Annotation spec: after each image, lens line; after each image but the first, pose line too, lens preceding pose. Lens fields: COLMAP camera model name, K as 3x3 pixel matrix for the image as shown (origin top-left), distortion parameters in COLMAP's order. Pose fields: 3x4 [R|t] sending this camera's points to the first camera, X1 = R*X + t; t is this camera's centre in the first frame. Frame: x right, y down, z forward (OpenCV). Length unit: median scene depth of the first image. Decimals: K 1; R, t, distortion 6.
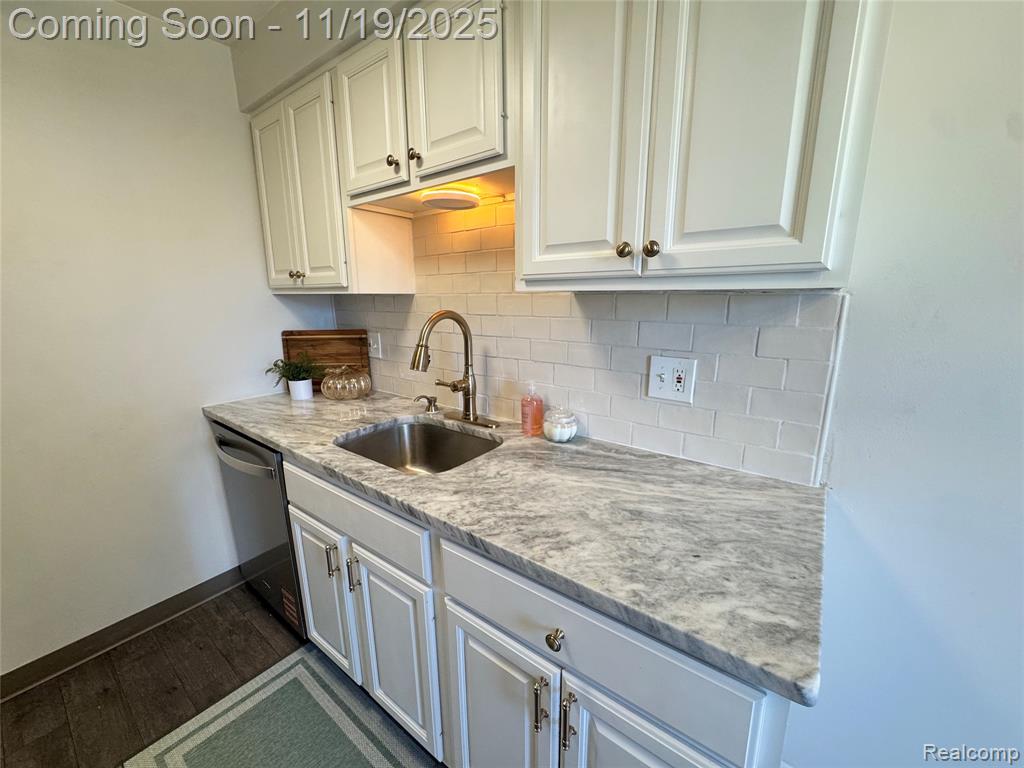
lens RADIAL K [[409.1, 0, 513.8], [0, 409.1, 382.7], [0, 0, 1]] dist [0.000065, -0.000188]
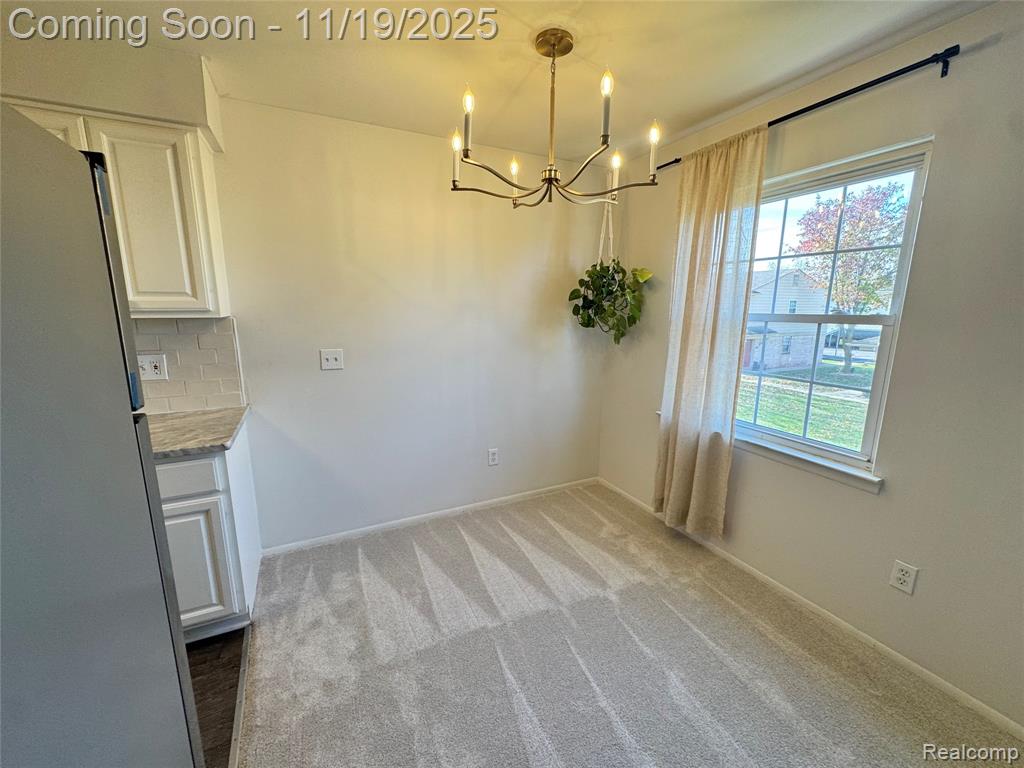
lens RADIAL K [[409.1, 0, 511.5], [0, 409.1, 386.2], [0, 0, 1]] dist [0.000065, -0.000188]
pose [[0.450567, -0.160858, 0.878131, -0.733577], [0.182635, 0.979438, 0.085706, 0.318528], [-0.873861, 0.121761, 0.470681, -1.821608]]
